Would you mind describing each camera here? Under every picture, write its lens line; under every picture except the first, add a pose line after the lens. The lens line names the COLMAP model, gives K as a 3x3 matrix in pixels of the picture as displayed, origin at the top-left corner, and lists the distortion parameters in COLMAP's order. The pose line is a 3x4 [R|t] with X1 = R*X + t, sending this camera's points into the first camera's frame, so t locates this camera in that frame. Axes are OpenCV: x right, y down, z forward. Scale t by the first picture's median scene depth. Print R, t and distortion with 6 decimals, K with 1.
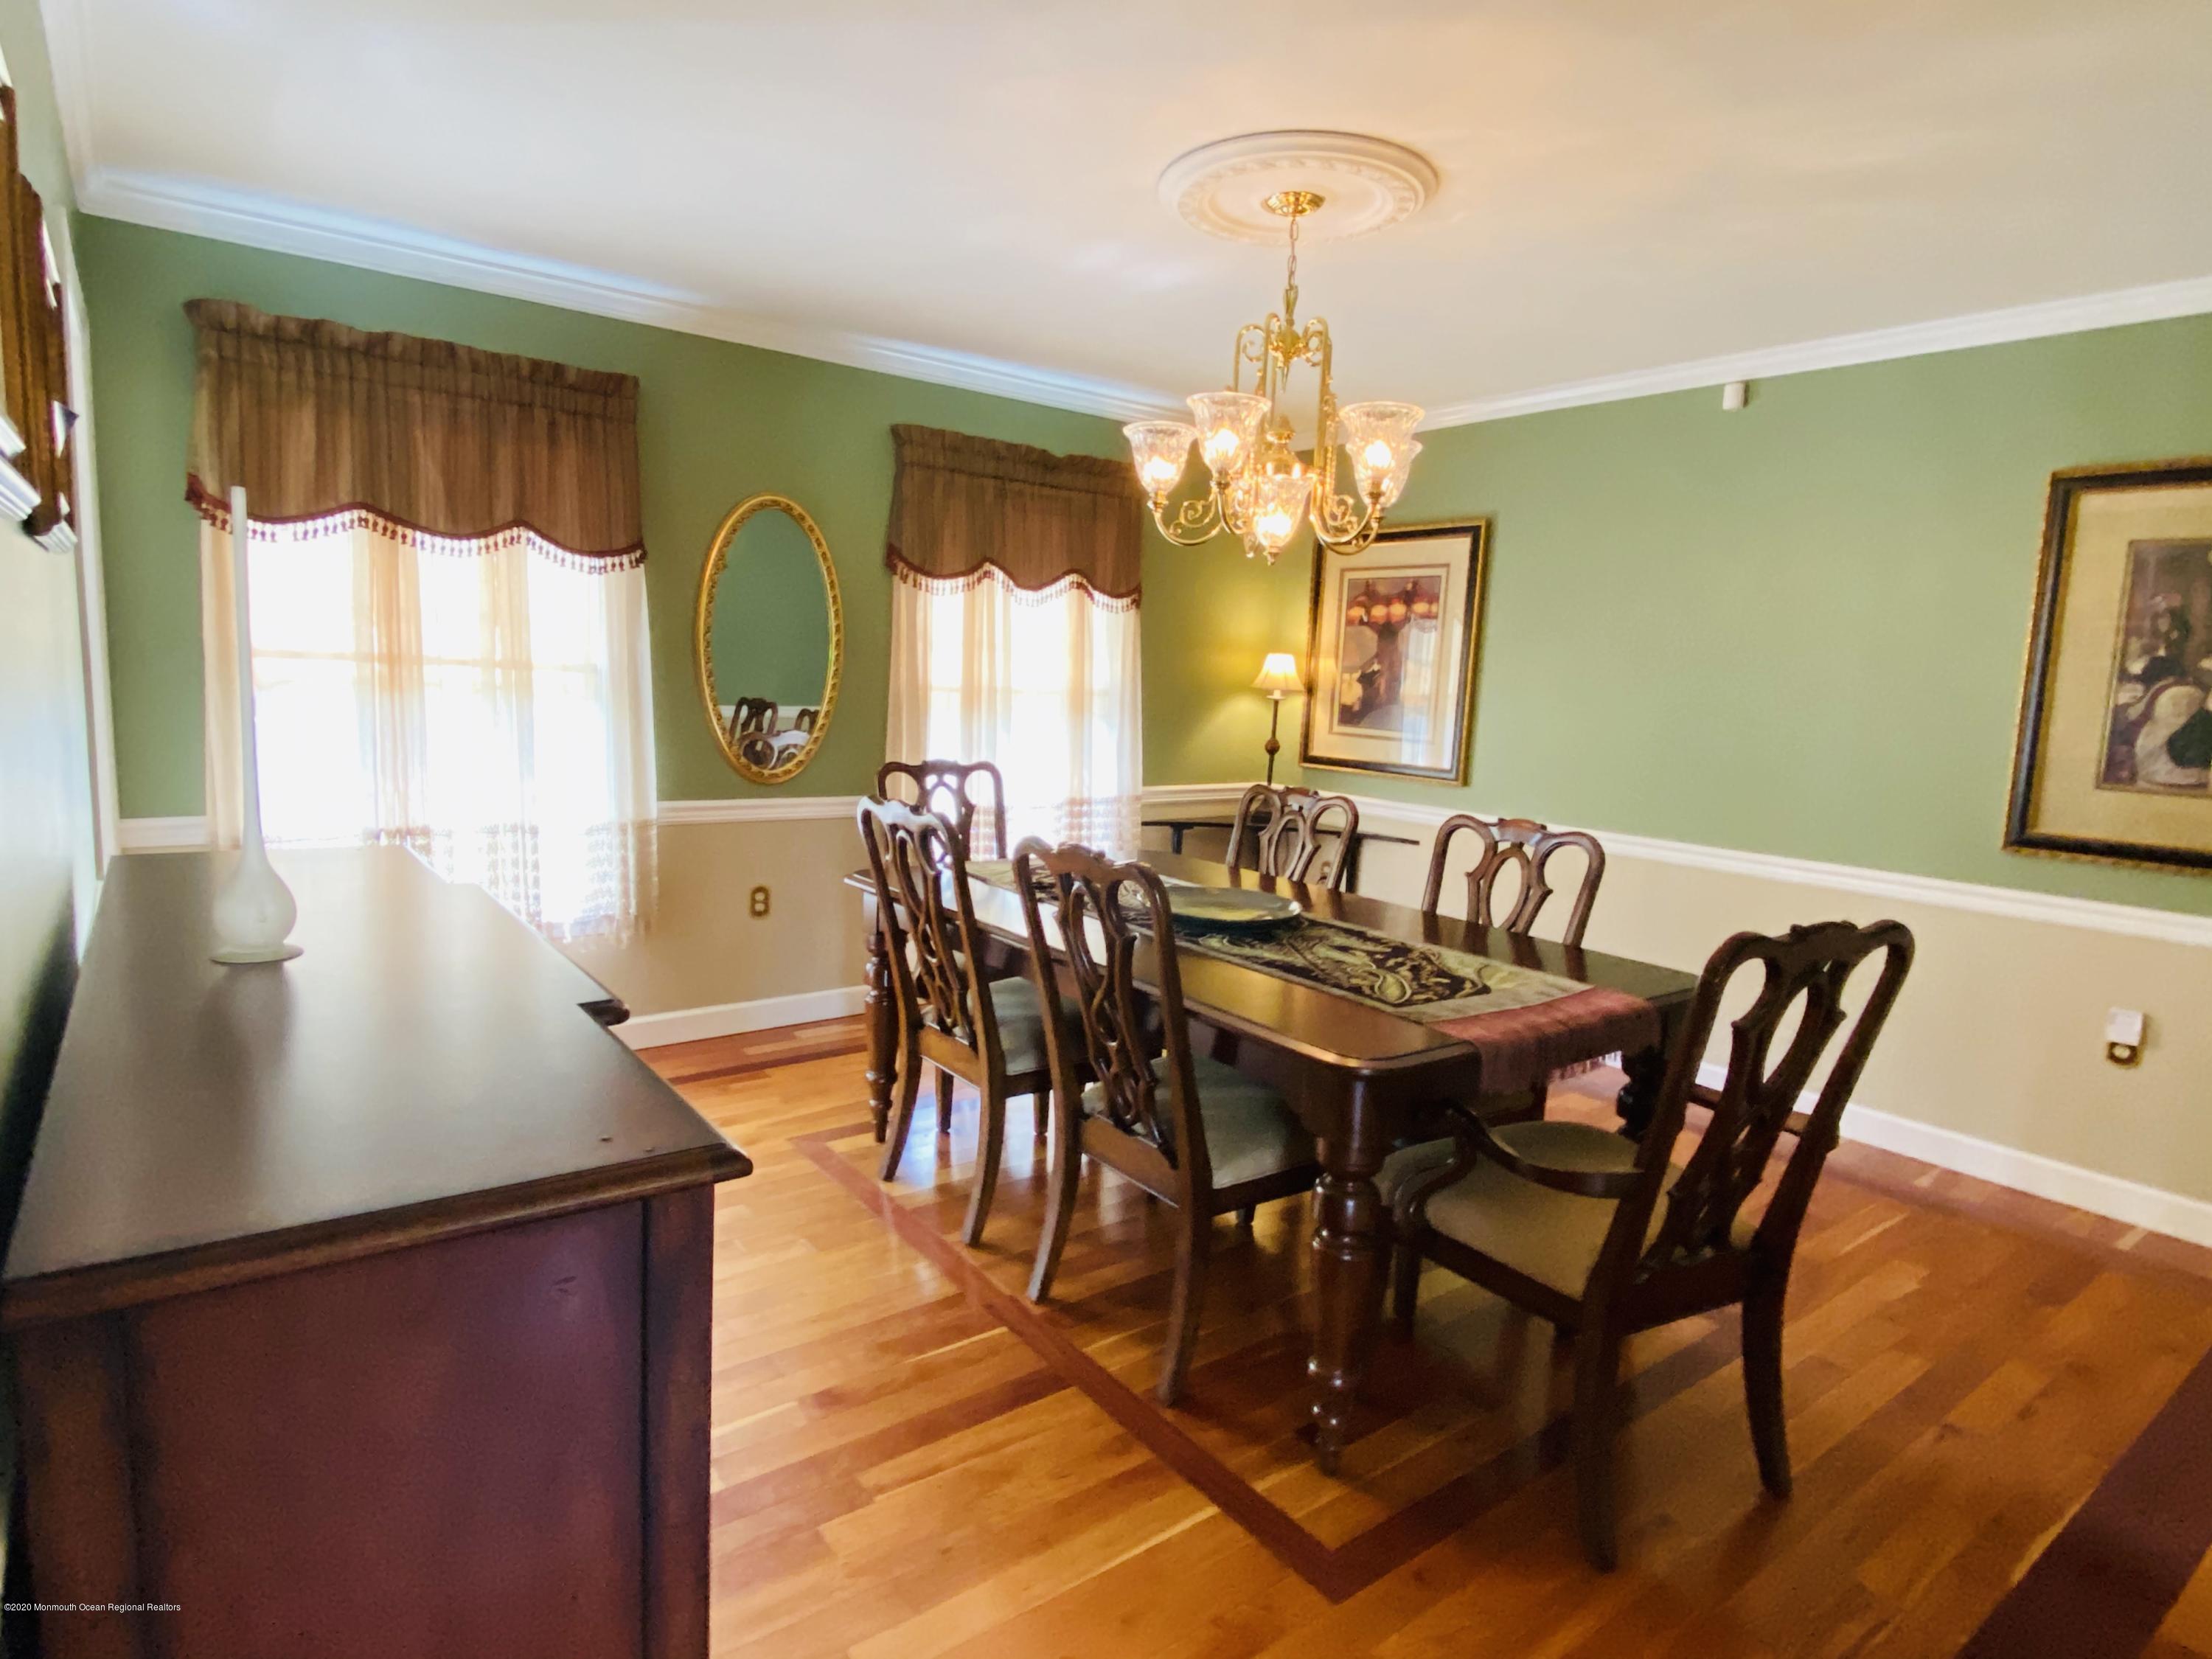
lens RADIAL K [[1213.1, 0, 1103.2], [0, 1213.1, 831.4], [0, 0, 1]] dist [-0.002919, 0.000030]
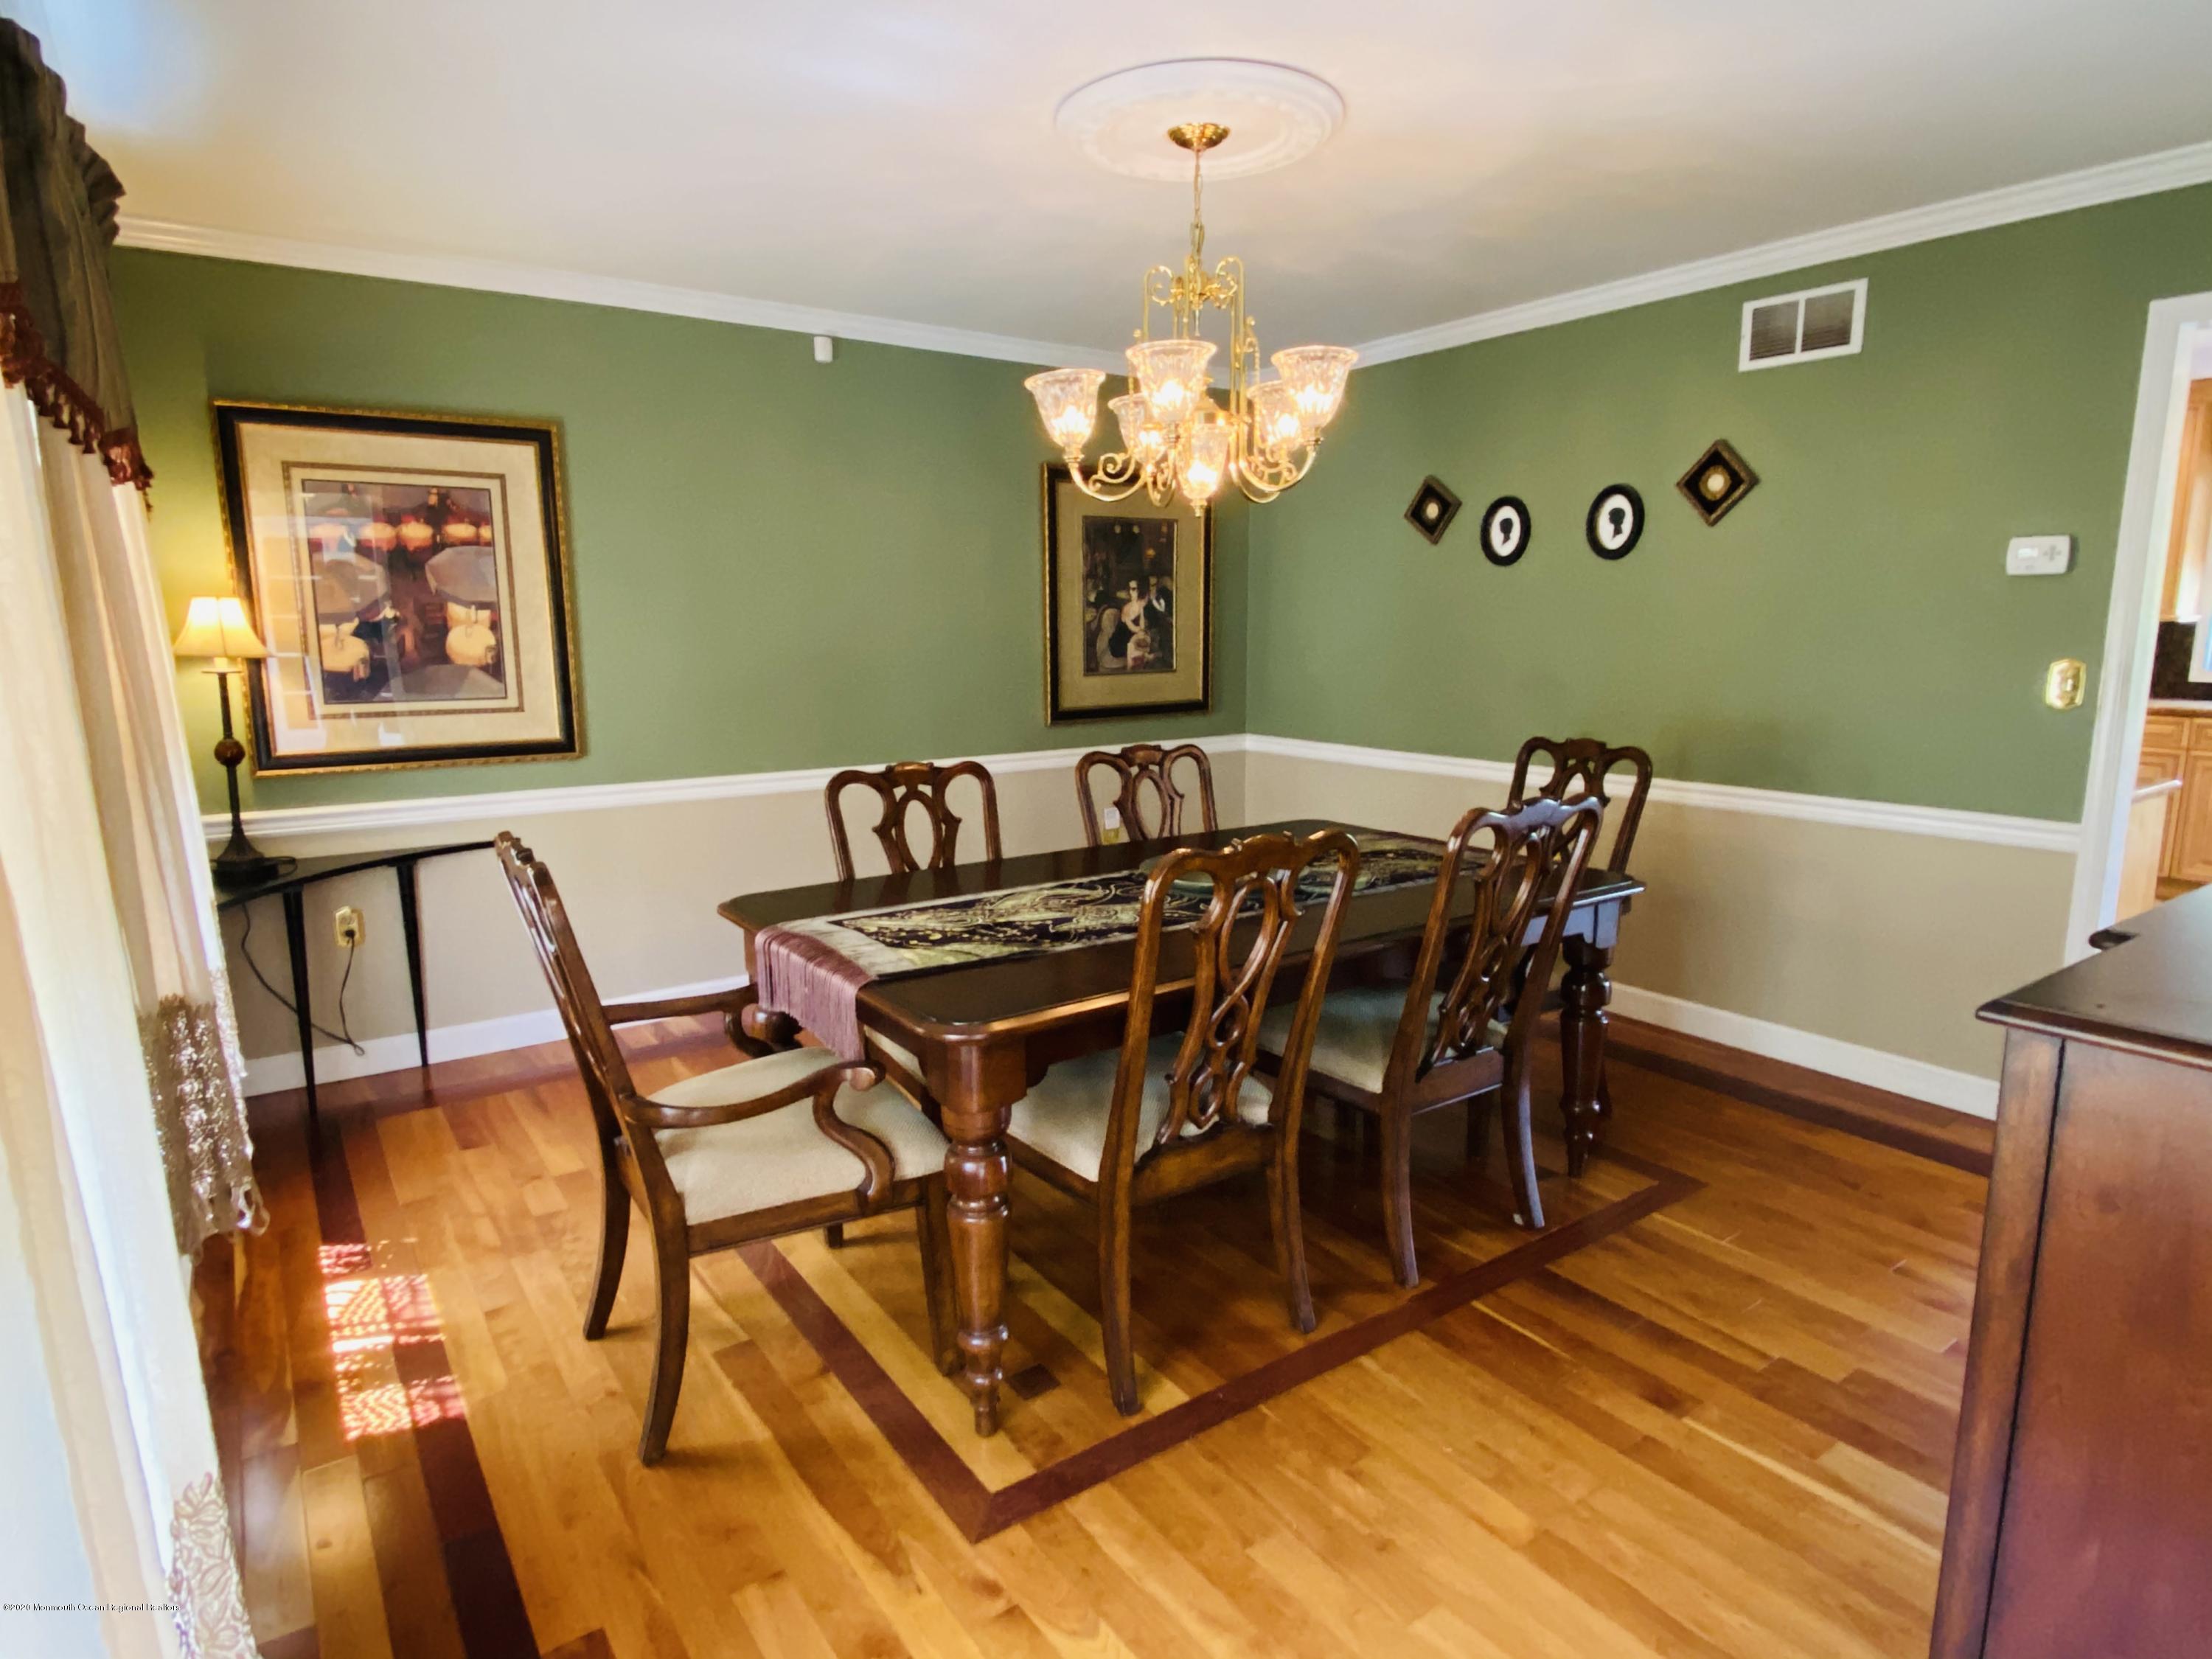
lens RADIAL K [[1213.1, 0, 1106.4], [0, 1213.1, 828.9], [0, 0, 1]] dist [-0.002919, 0.000030]
pose [[0.032120, -0.210385, 0.977091, -0.633278], [0.138723, 0.969072, 0.204098, -0.136283], [-0.989810, 0.128989, 0.060312, 0.769416]]
